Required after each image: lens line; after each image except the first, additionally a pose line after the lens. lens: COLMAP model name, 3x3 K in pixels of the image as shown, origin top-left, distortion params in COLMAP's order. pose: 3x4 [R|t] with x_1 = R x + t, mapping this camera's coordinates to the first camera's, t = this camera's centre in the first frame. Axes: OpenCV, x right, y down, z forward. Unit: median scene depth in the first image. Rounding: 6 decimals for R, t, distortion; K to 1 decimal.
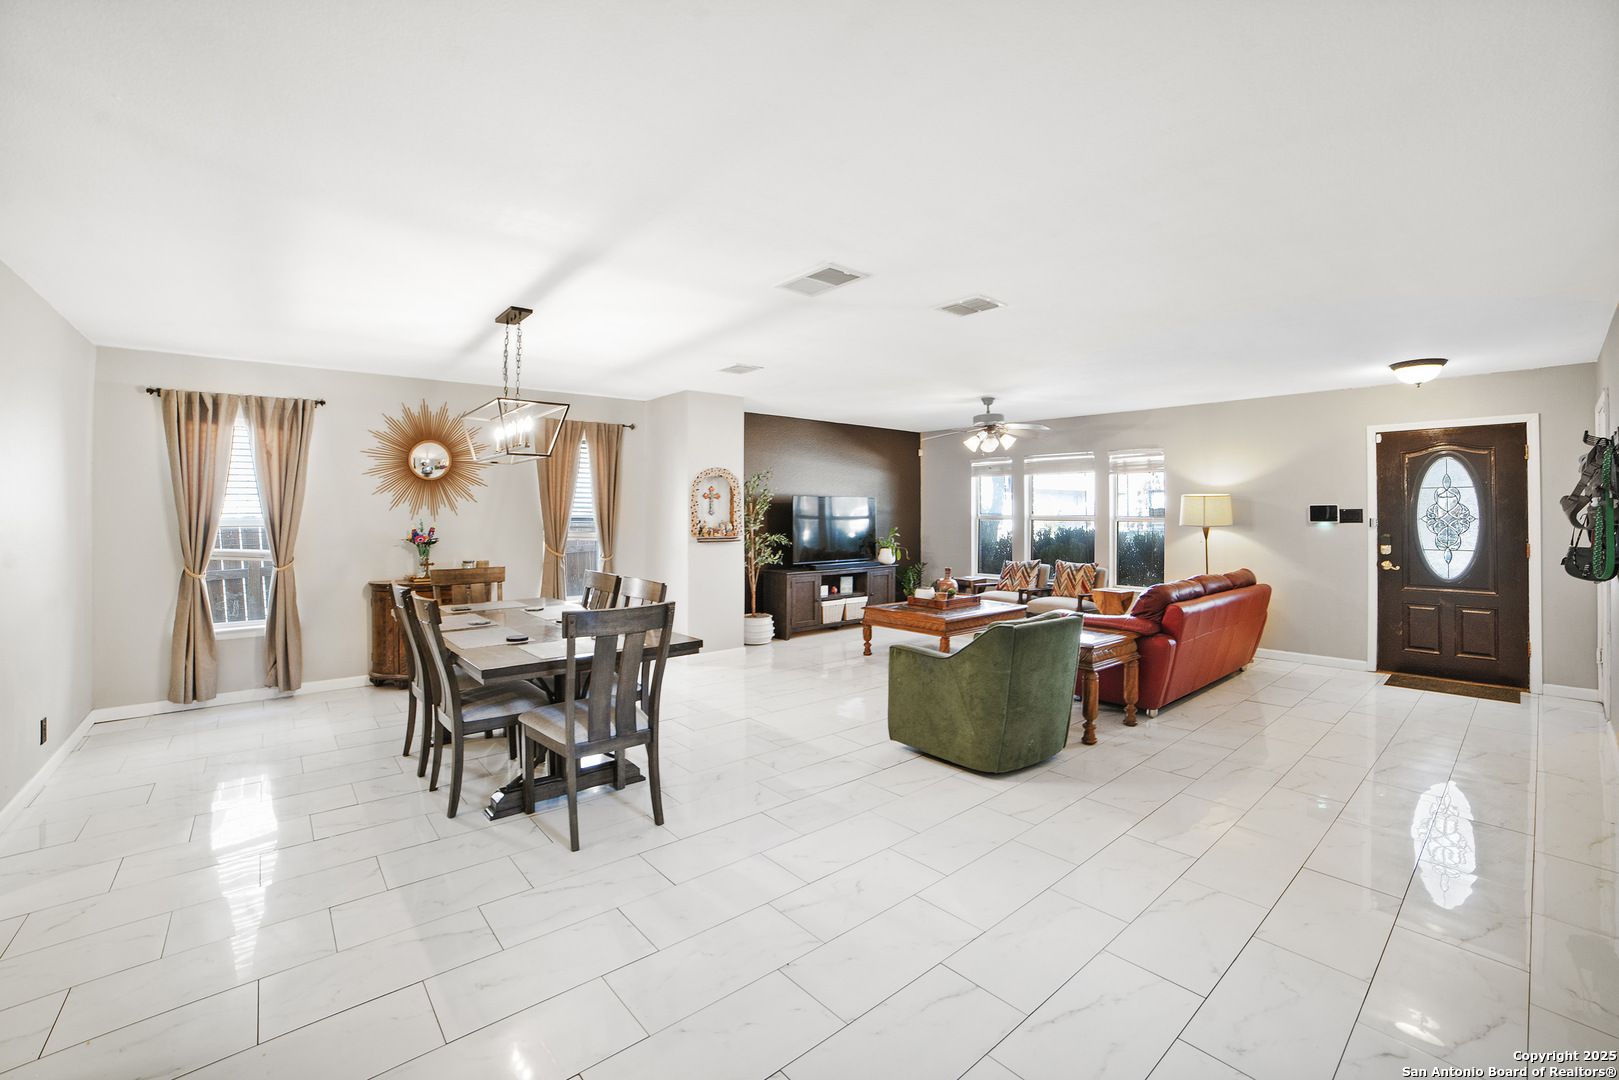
lens RADIAL K [[681.1, 0, 817.8], [0, 681.1, 498.1], [0, 0, 1]] dist [-0.097411, 0.027101]
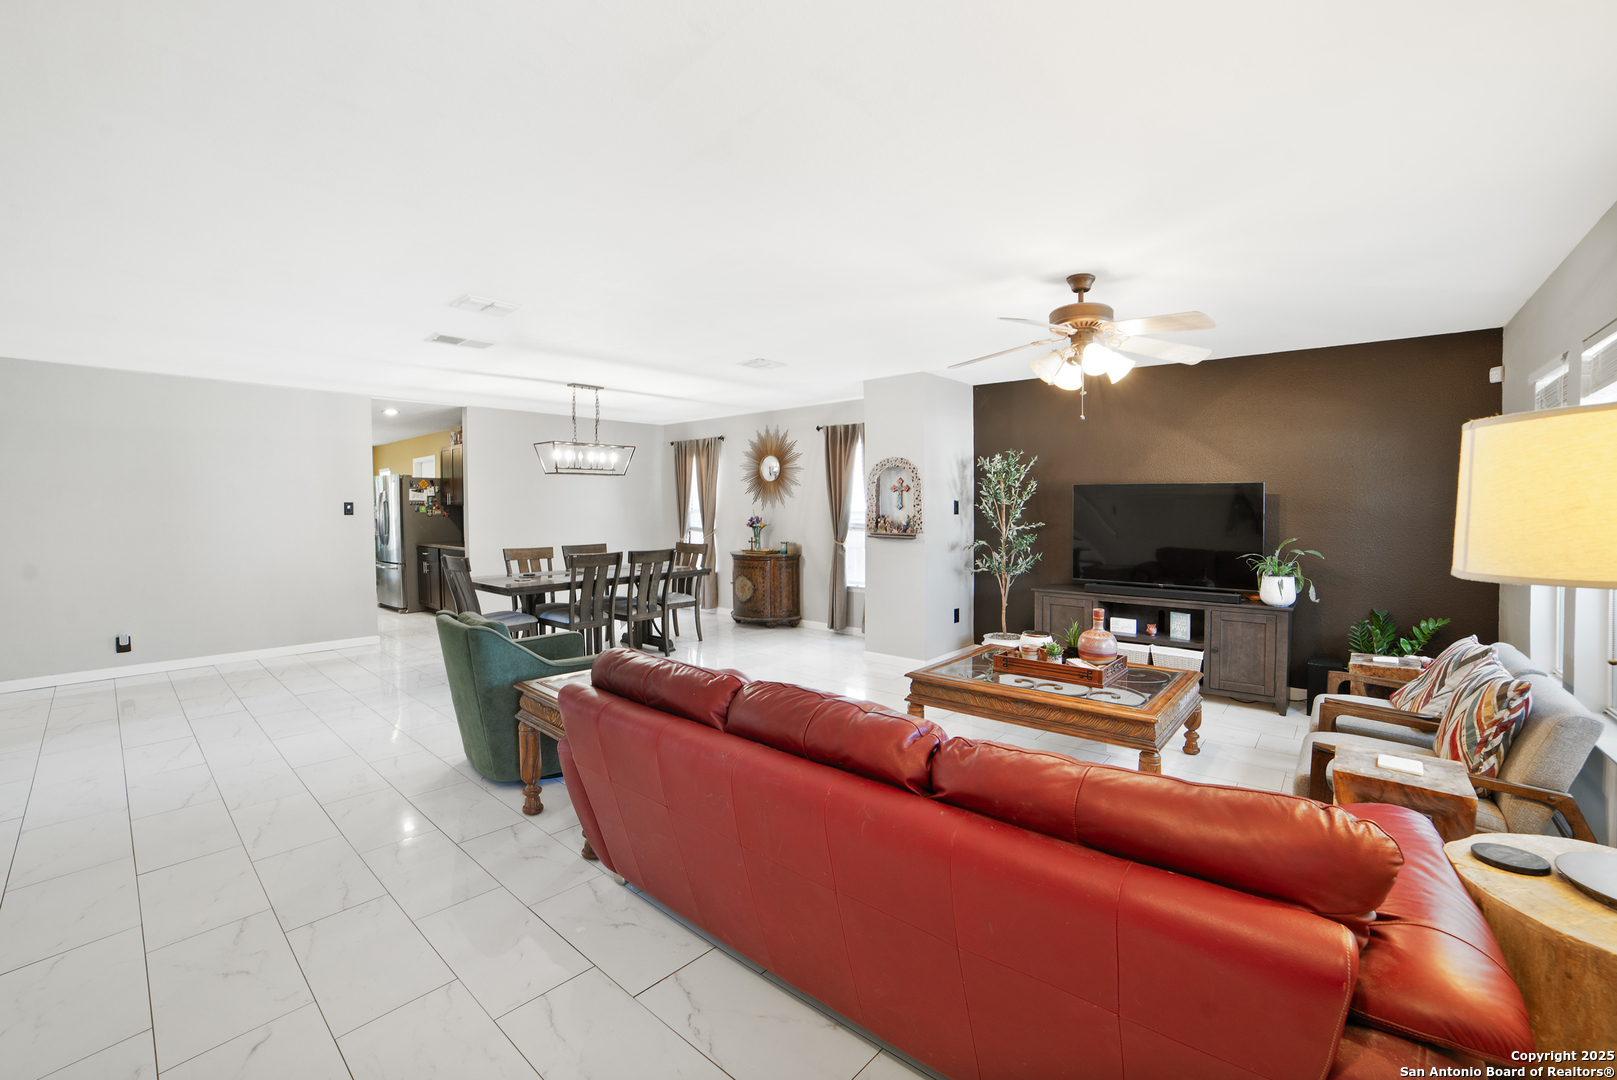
lens RADIAL K [[683.4, 0, 808.5], [0, 683.4, 540.0], [0, 0, 1]] dist [-0.000242, -0.000010]
pose [[0.151100, 0.056391, -0.986909, 0.727552], [0.025235, 0.997826, 0.060878, 0.006723], [0.988196, -0.034104, 0.149349, 0.720252]]
